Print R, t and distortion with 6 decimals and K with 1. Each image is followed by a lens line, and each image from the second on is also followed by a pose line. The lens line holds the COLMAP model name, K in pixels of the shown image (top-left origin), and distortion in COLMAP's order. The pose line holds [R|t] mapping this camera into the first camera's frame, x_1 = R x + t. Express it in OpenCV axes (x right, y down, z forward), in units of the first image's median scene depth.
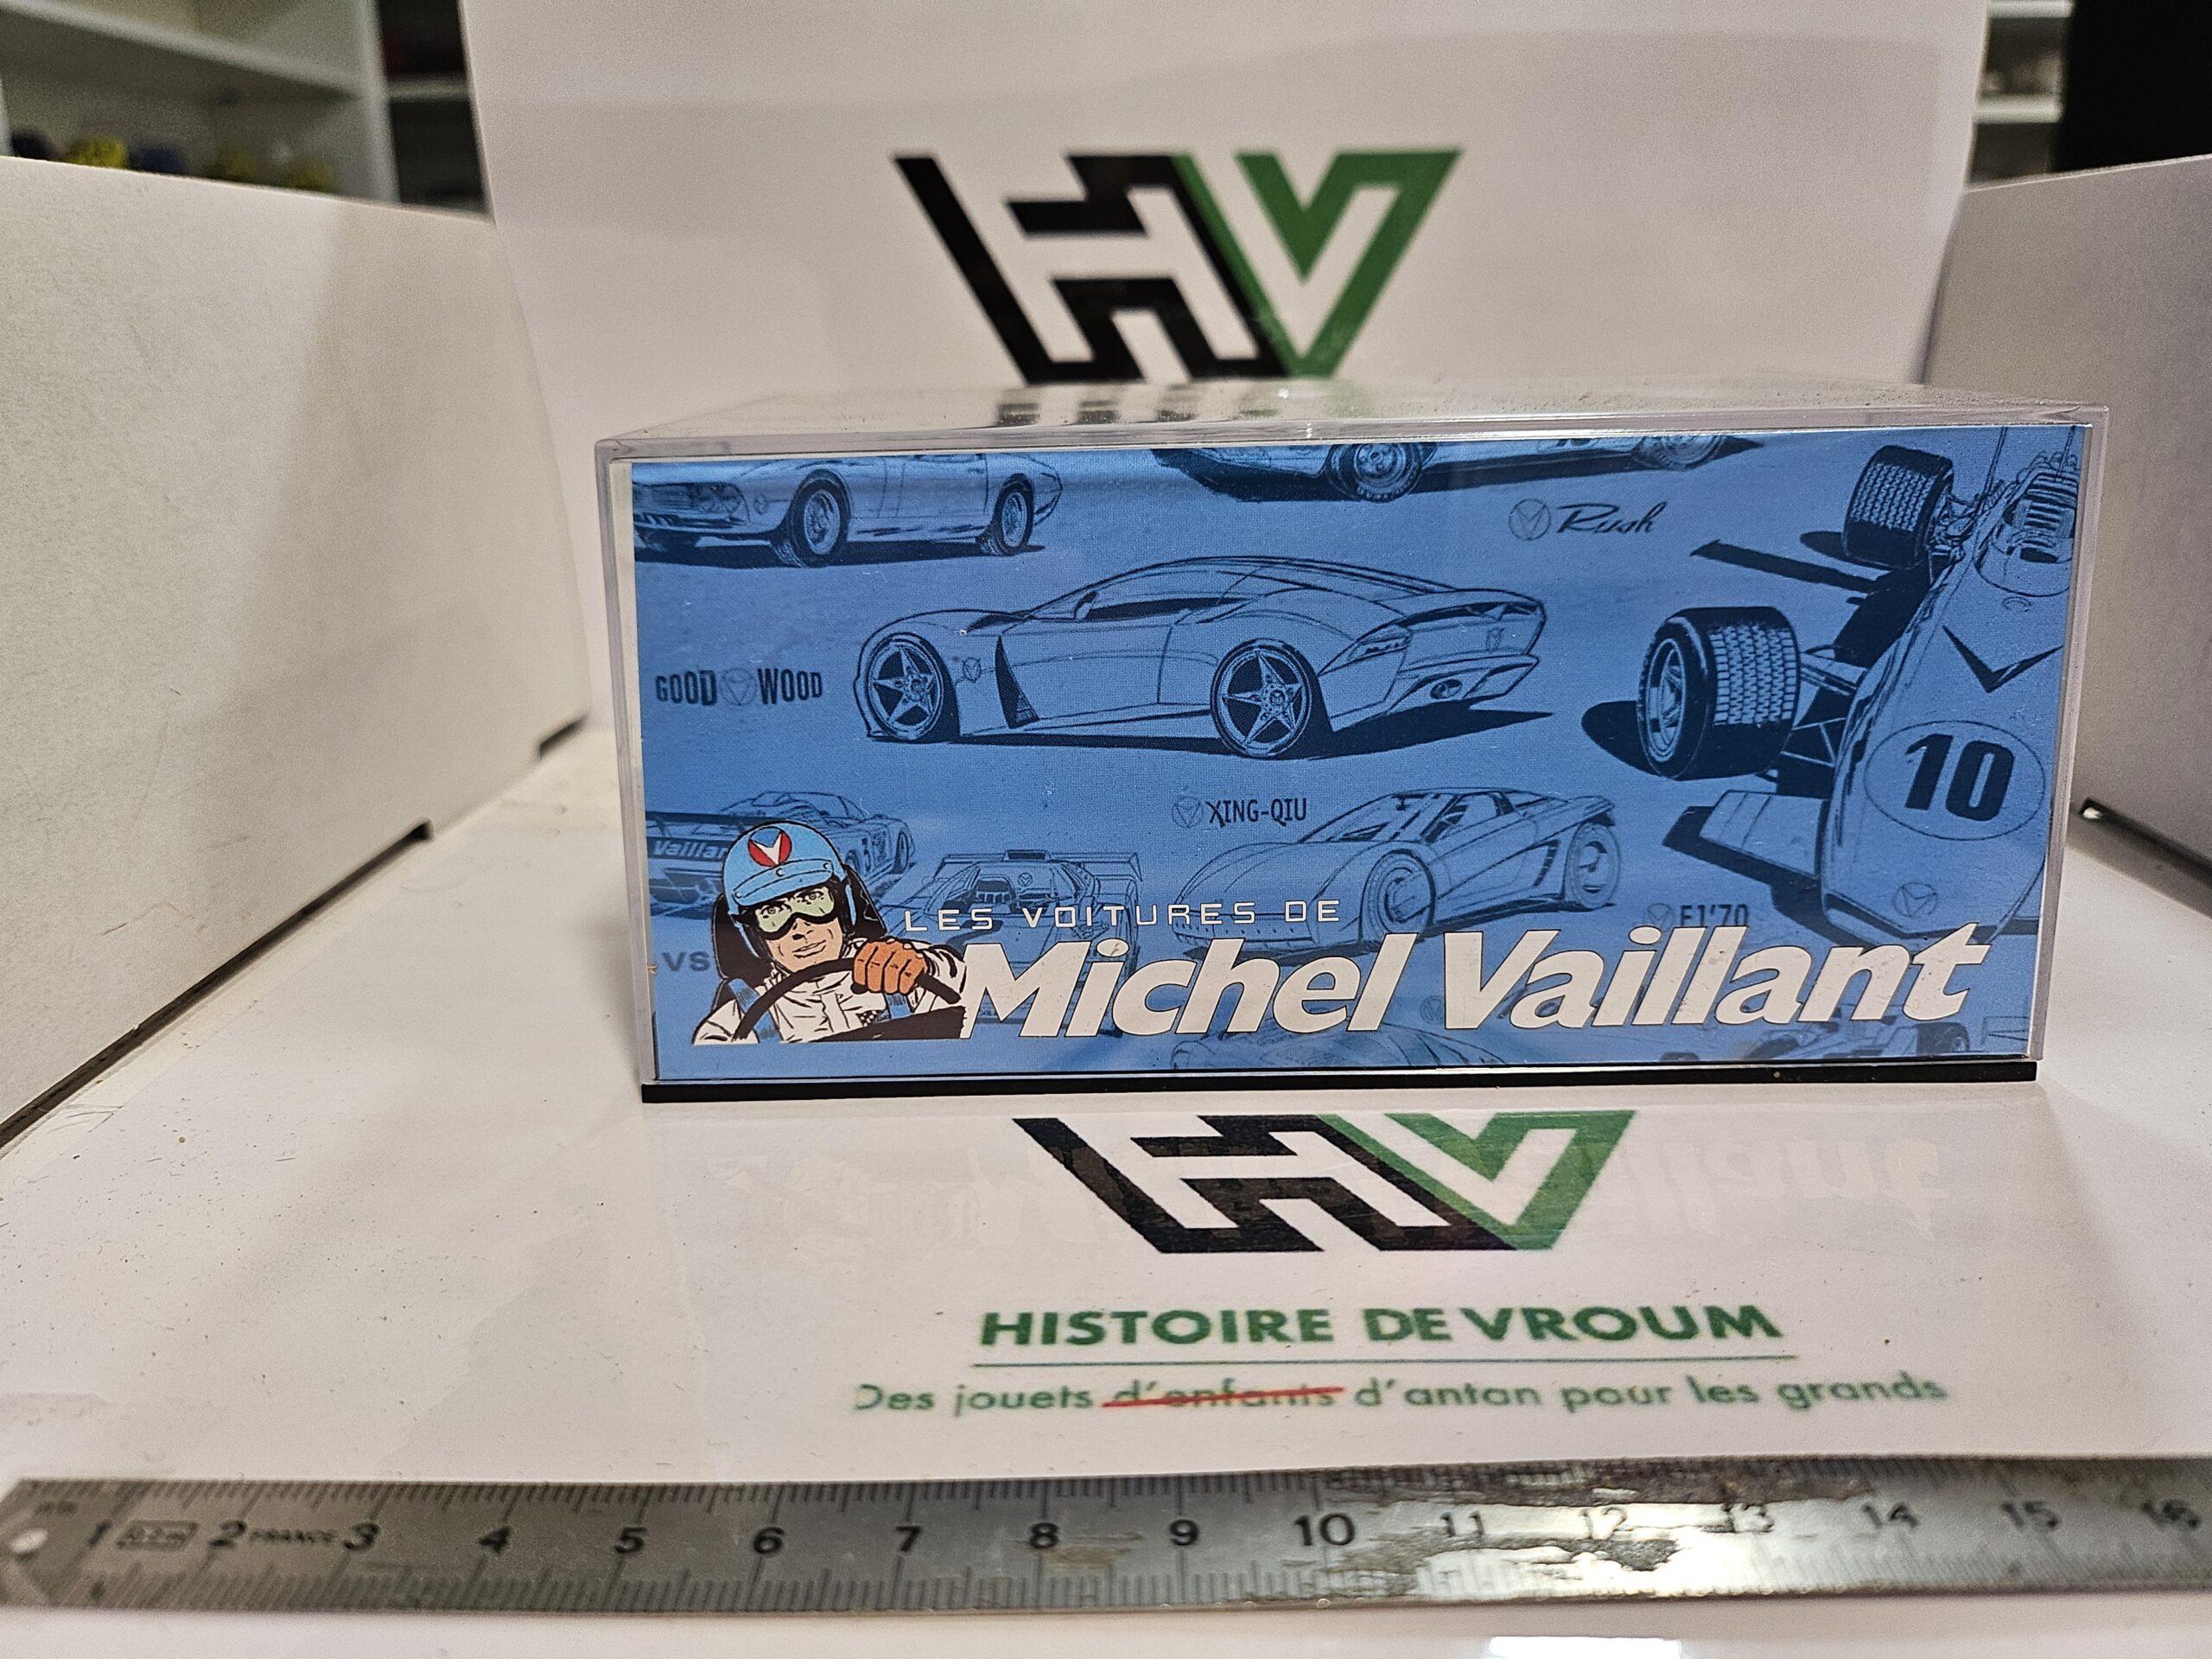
lens RADIAL K [[1548.5, 0, 1118.1], [0, 1548.5, 832.9], [0, 0, 1]] dist [-0.000737, -0.036309]
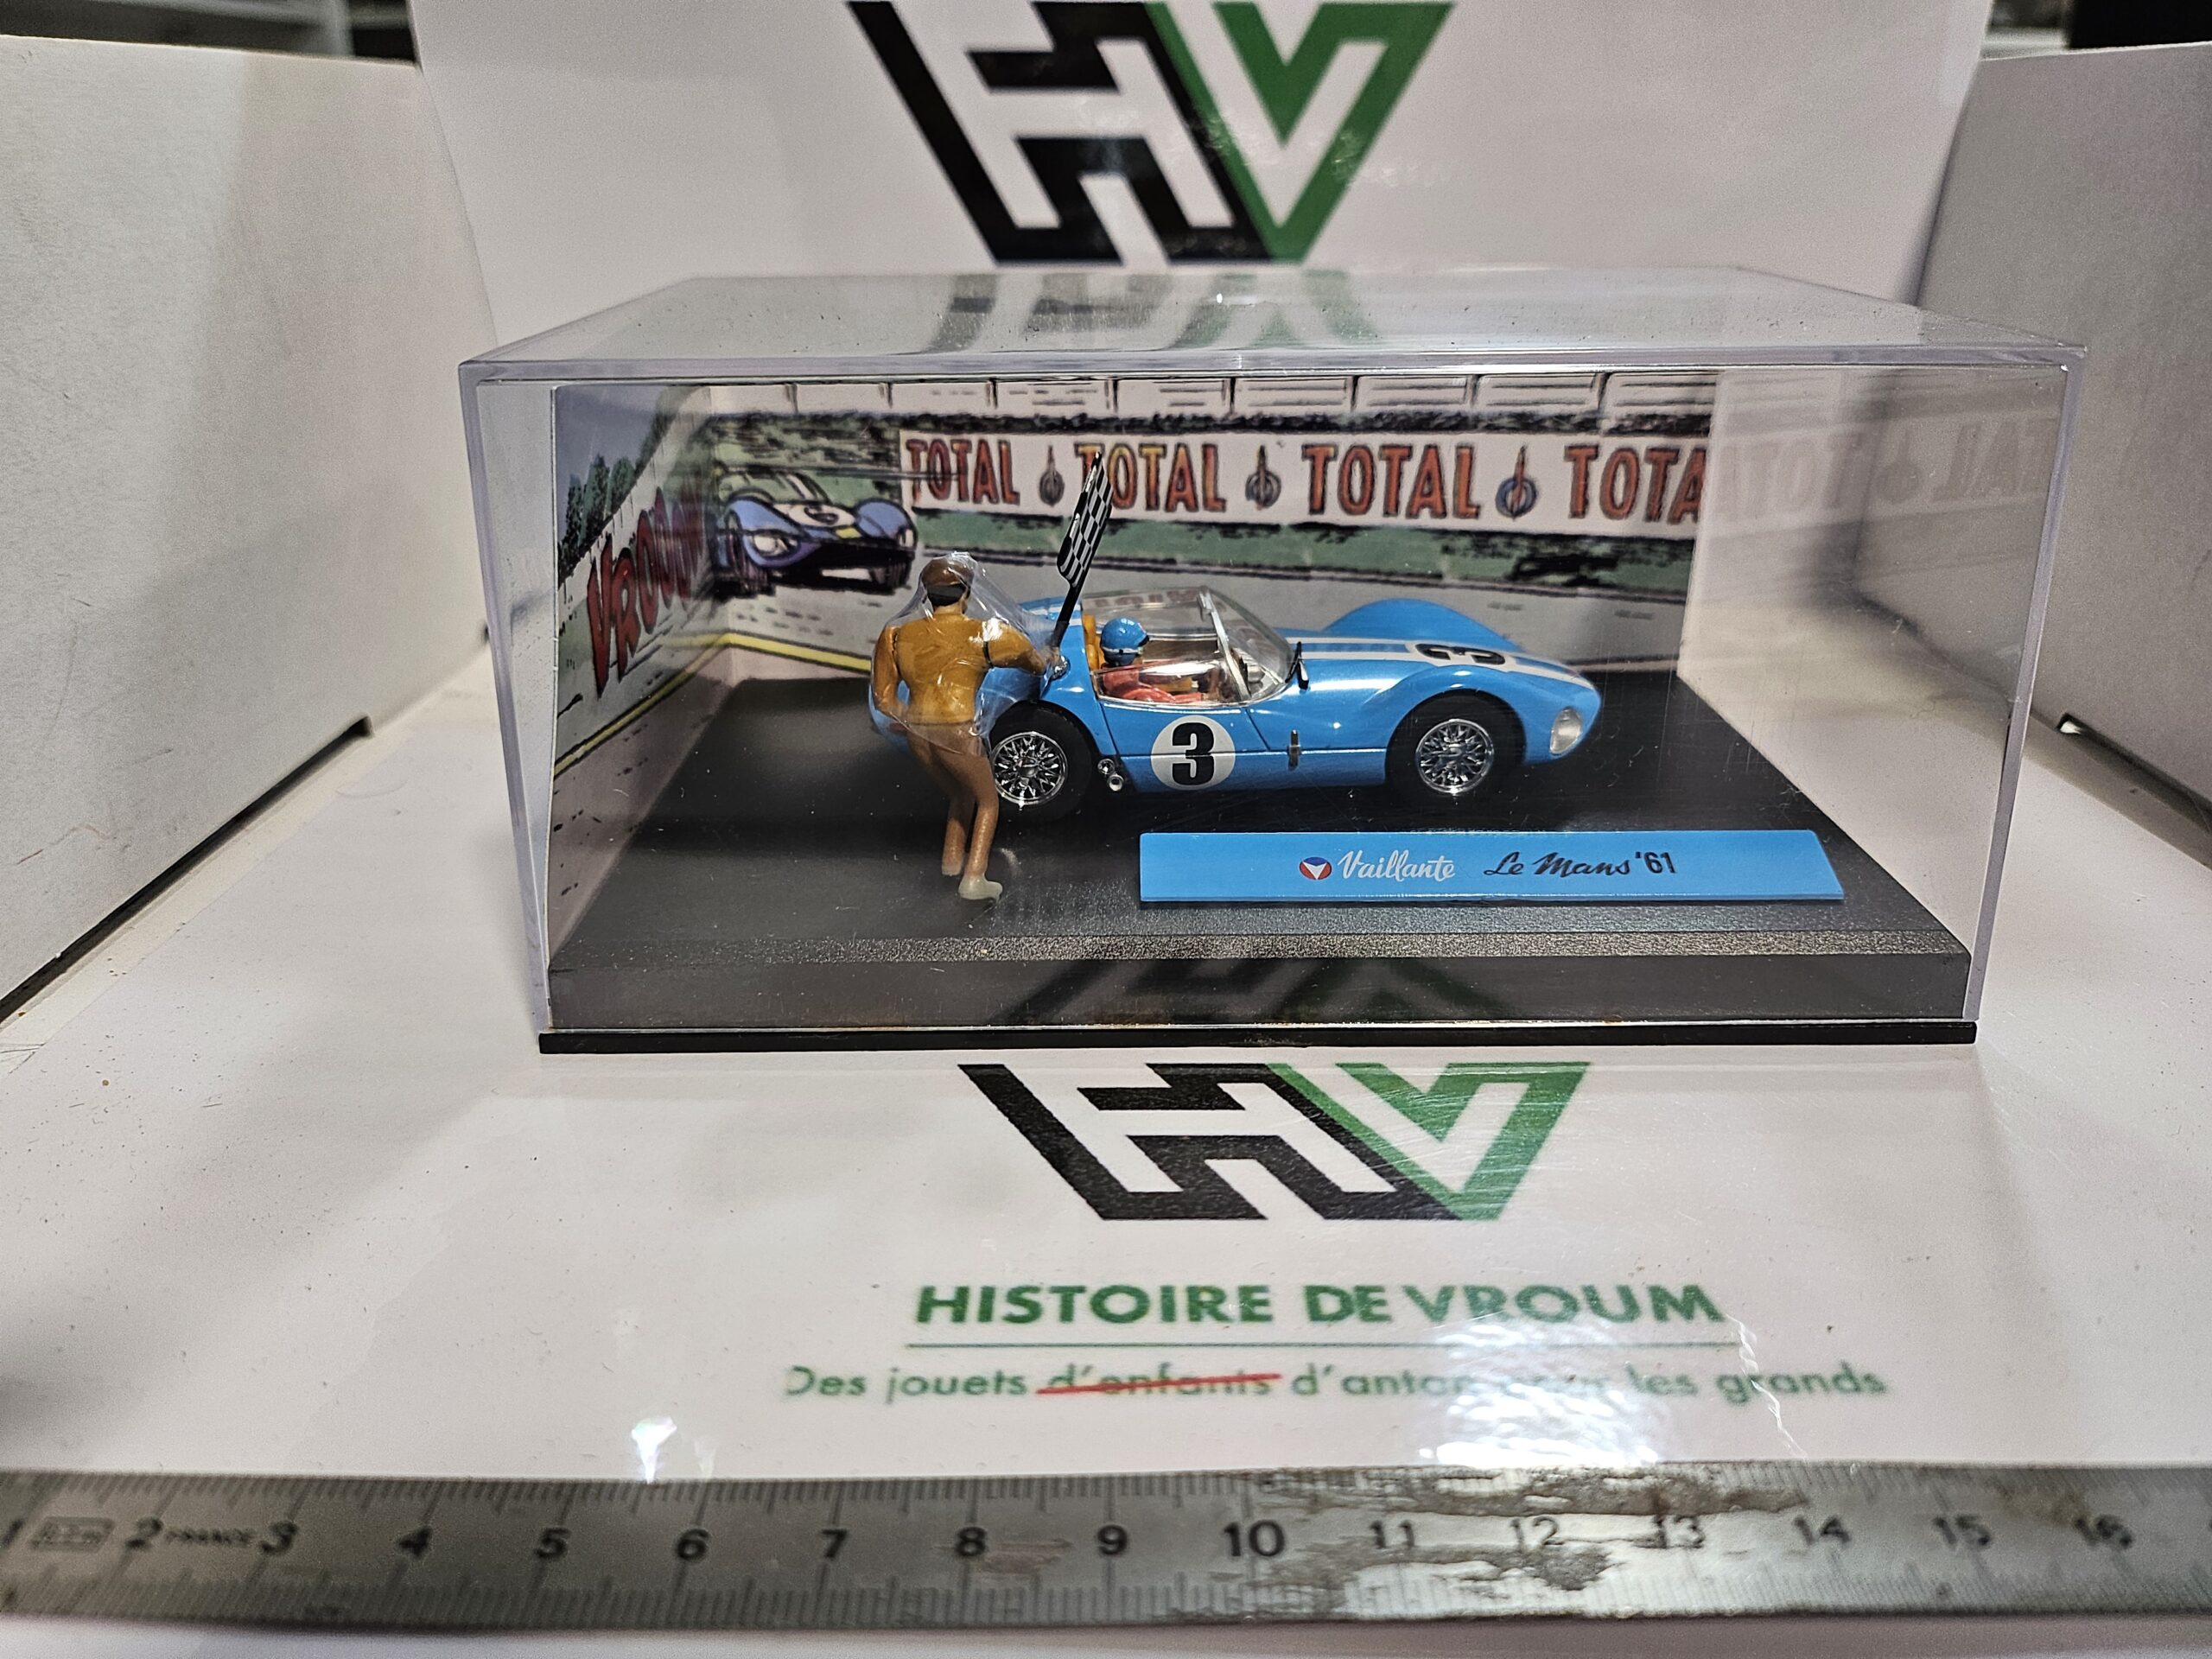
lens RADIAL K [[1544.0, 0, 1114.2], [0, 1544.0, 827.3], [0, 0, 1]] dist [0.003805, -0.038114]
pose [[0.999850, 0.010872, 0.013488, 0.022073], [-0.012165, 0.994932, 0.099808, -0.087554], [-0.012335, -0.099957, 0.994915, 0.052866]]
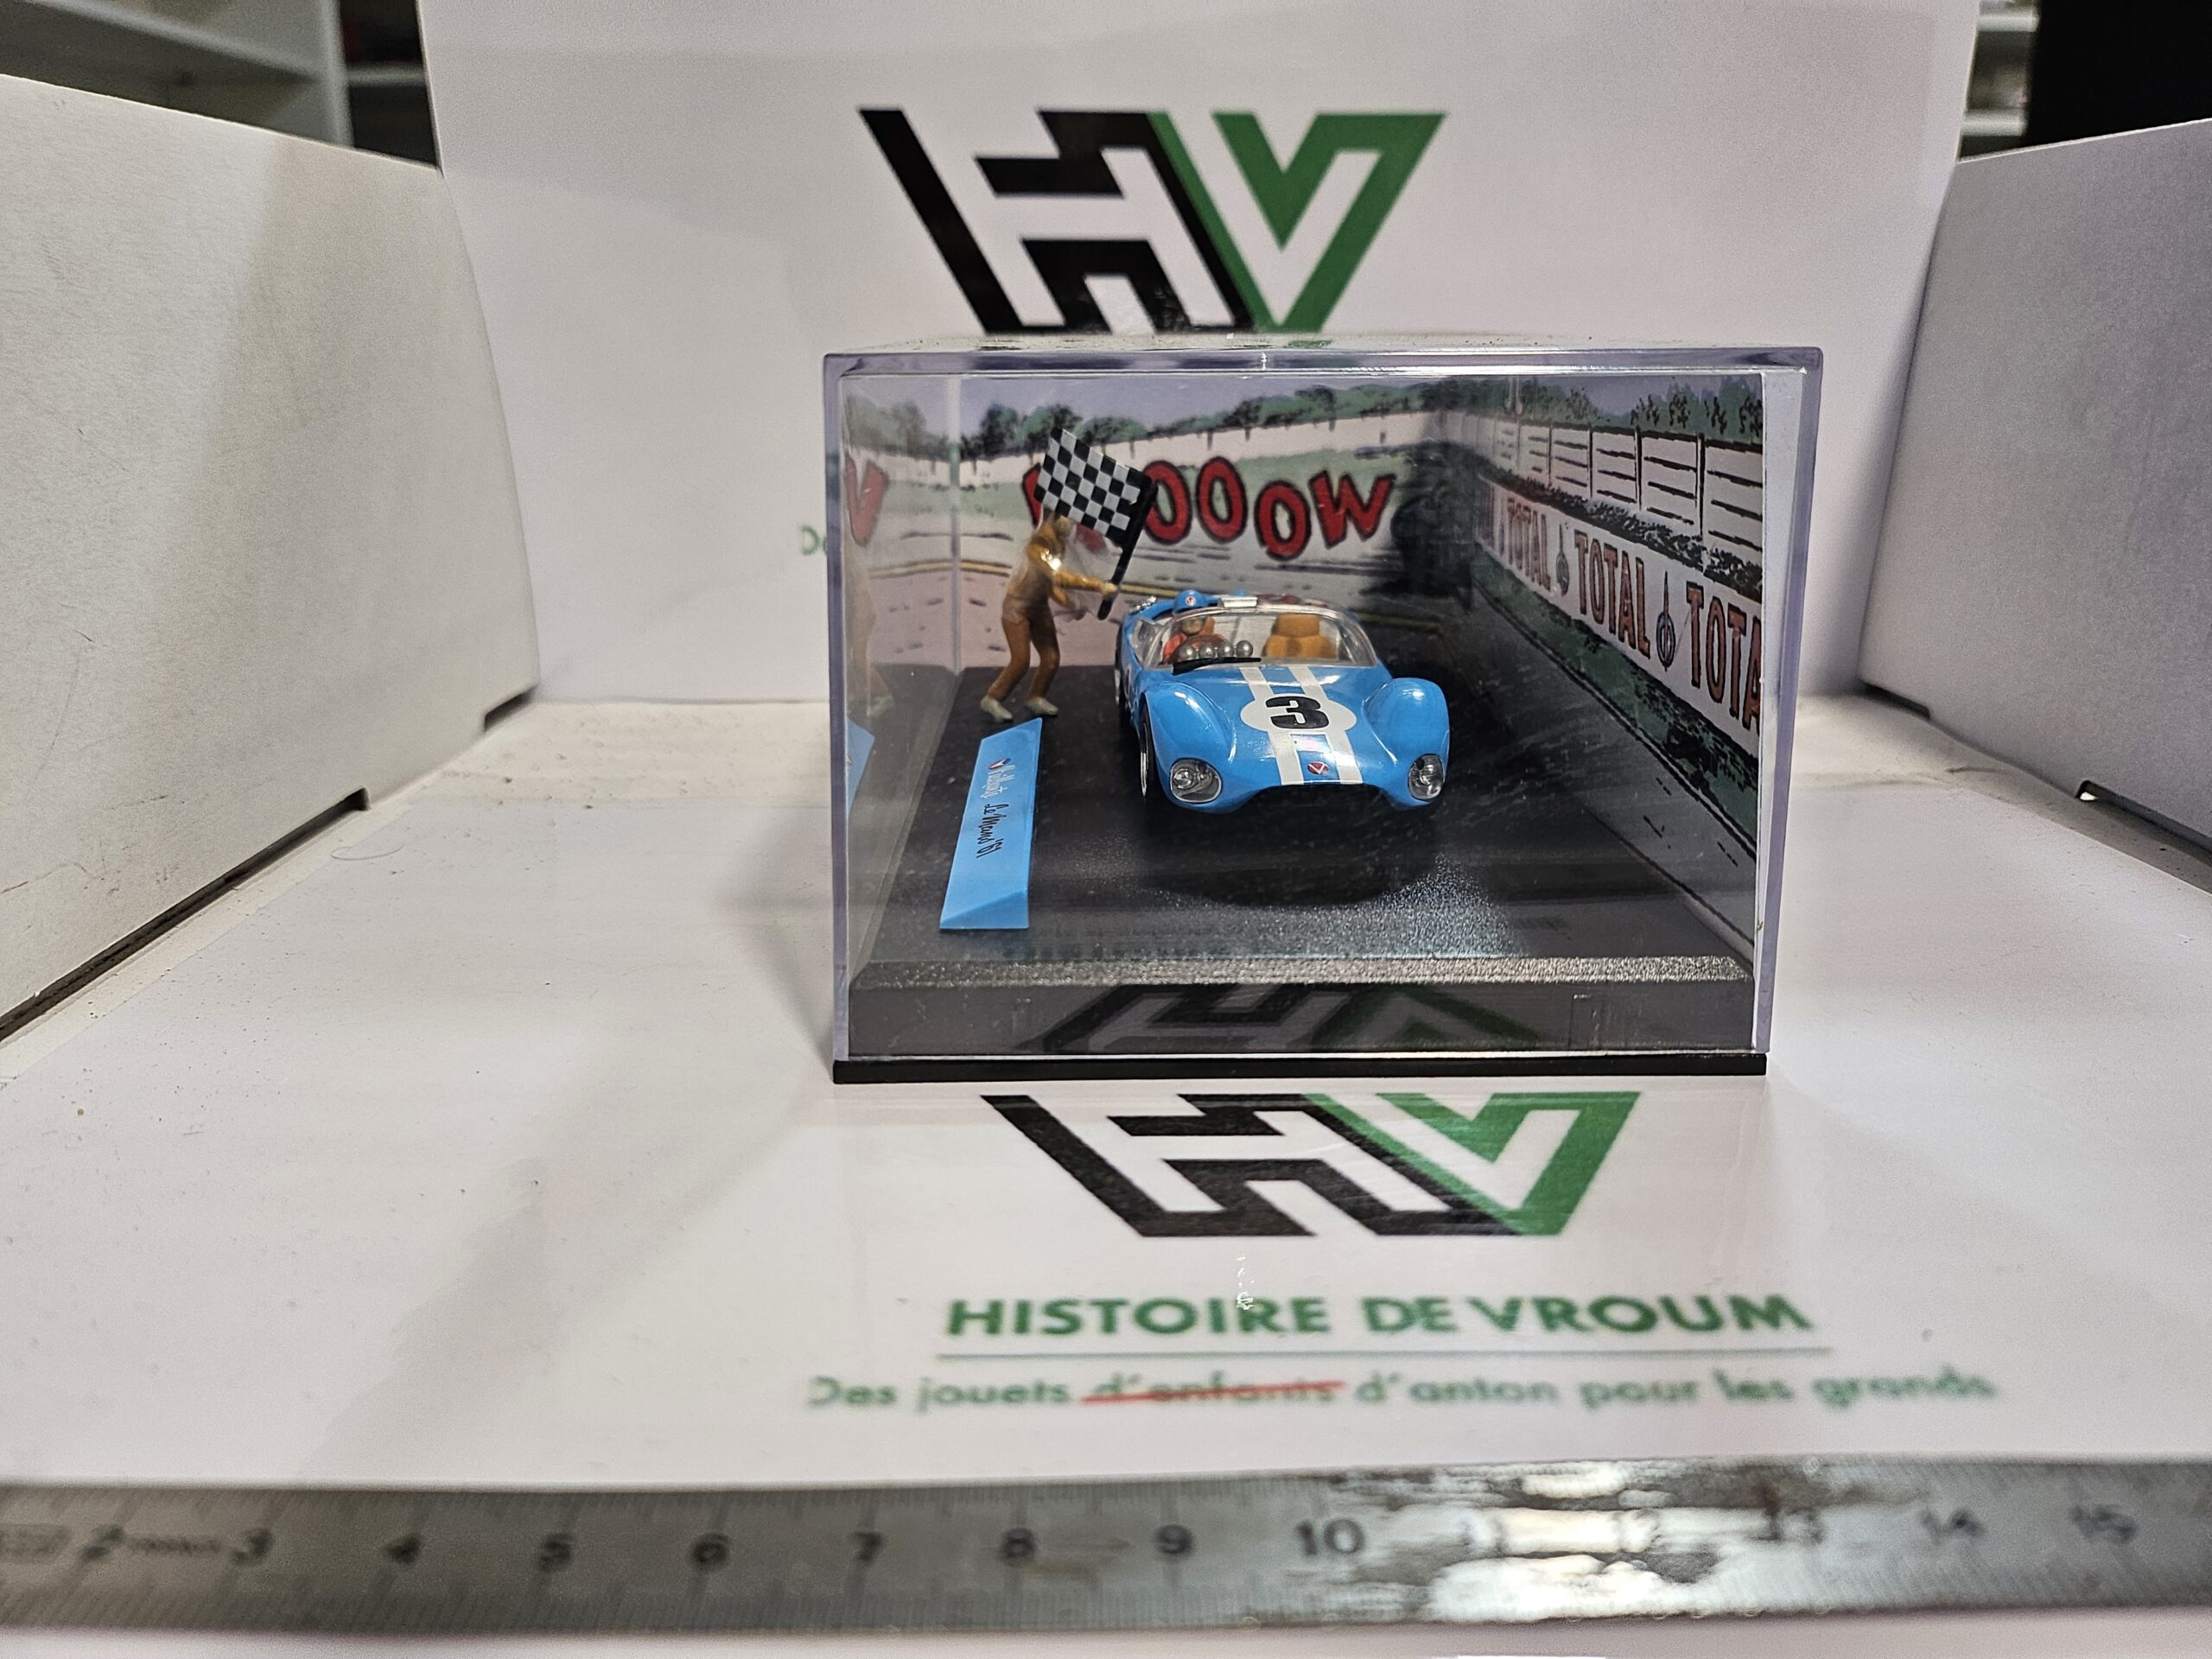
lens RADIAL K [[1544.7, 0, 1106.0], [0, 1544.7, 829.5], [0, 0, 1]] dist [0.001302, -0.030769]
pose [[0.999764, 0.009197, 0.019661, -0.016249], [-0.009140, 0.999954, -0.002989, 0.034669], [-0.019687, 0.002809, 0.999802, 0.086271]]
